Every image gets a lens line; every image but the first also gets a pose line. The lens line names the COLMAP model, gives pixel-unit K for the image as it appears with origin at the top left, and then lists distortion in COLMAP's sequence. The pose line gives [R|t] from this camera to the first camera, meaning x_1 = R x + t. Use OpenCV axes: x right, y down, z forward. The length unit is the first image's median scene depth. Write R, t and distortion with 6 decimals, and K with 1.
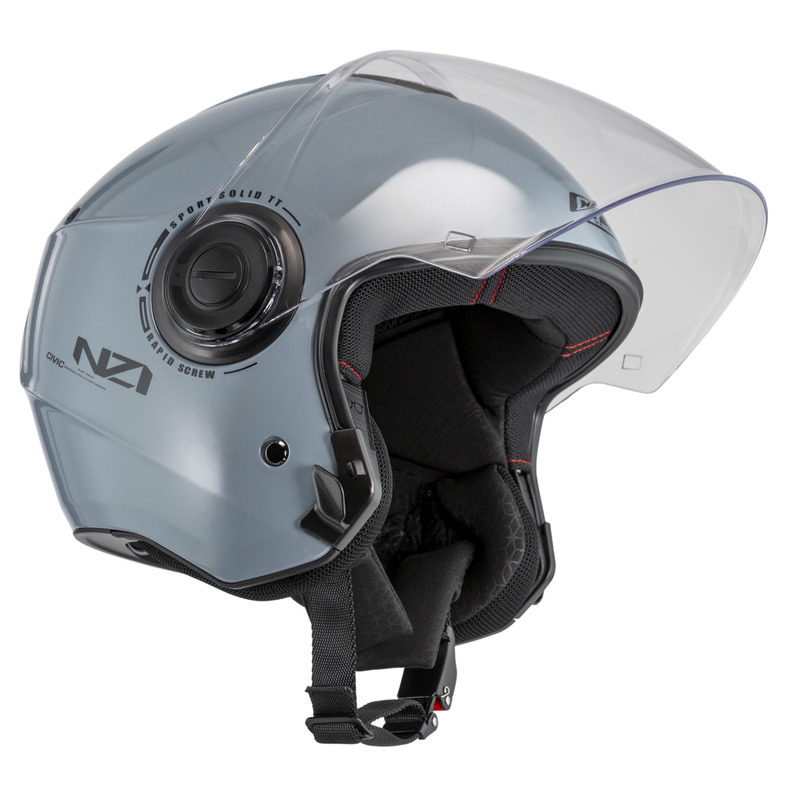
lens RADIAL K [[2912.3, 0, 401.1], [0, 2912.3, 397.7], [0, 0, 1]] dist [-0.522776, 0.000000]
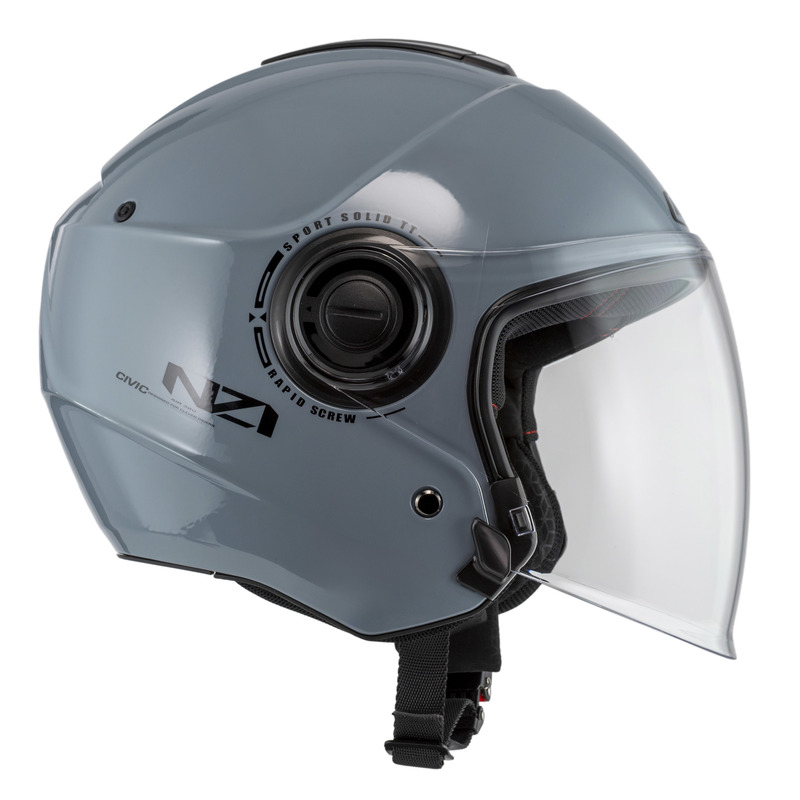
lens RADIAL K [[2912.3, 0, 398.9], [0, 2912.3, 402.6], [0, 0, 1]] dist [-0.522776, 0.000000]
pose [[0.947548, -0.042588, 0.316764, -0.339946], [-0.015297, 0.983904, 0.178042, -0.176132], [-0.319248, -0.173549, 0.931644, 0.122553]]
